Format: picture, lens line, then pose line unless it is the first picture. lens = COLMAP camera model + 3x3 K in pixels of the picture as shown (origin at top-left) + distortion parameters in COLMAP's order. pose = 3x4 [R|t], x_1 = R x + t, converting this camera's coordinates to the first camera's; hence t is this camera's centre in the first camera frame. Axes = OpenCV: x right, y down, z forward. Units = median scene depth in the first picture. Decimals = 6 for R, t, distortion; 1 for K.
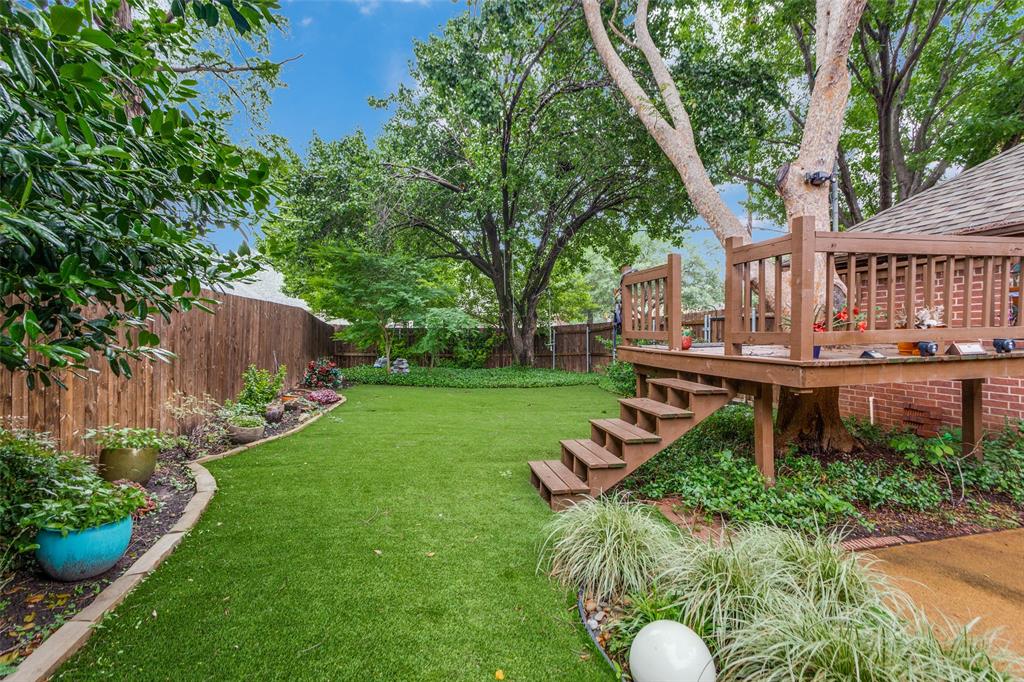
lens RADIAL K [[492.0, 0, 512.0], [0, 492.0, 341.0], [0, 0, 1]] dist [0.007128, 0.000325]
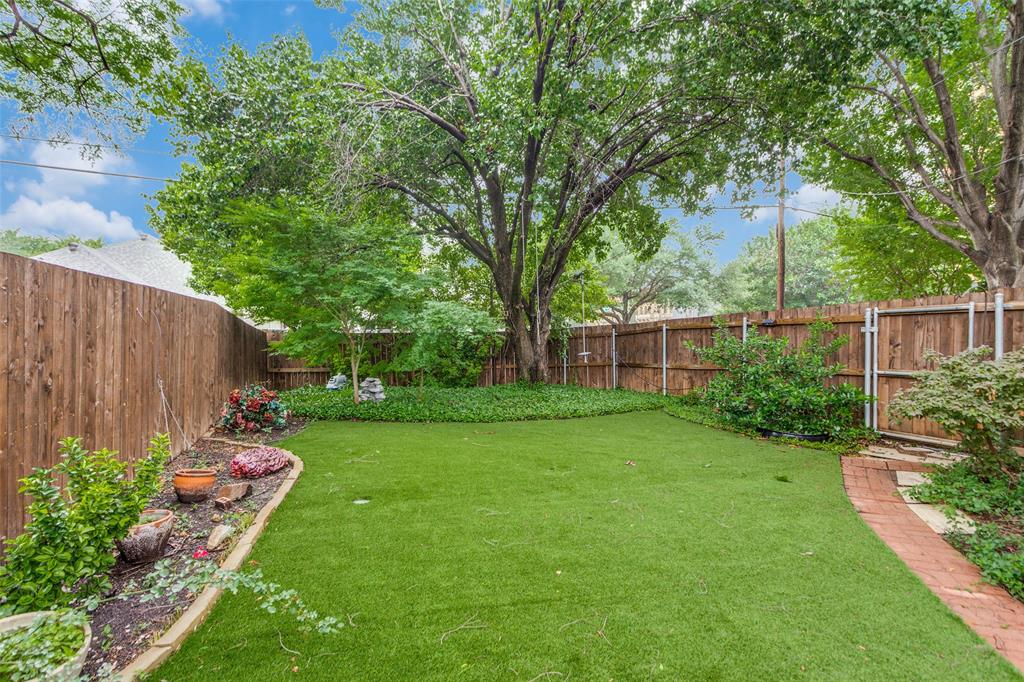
lens RADIAL K [[520.6, 0, 511.2], [0, 520.6, 355.0], [0, 0, 1]] dist [0.005787, 0.000280]
pose [[0.994547, -0.016199, 0.103020, -0.111091], [0.014146, 0.999687, 0.020624, -0.008771], [-0.103322, -0.019055, 0.994465, 0.272011]]
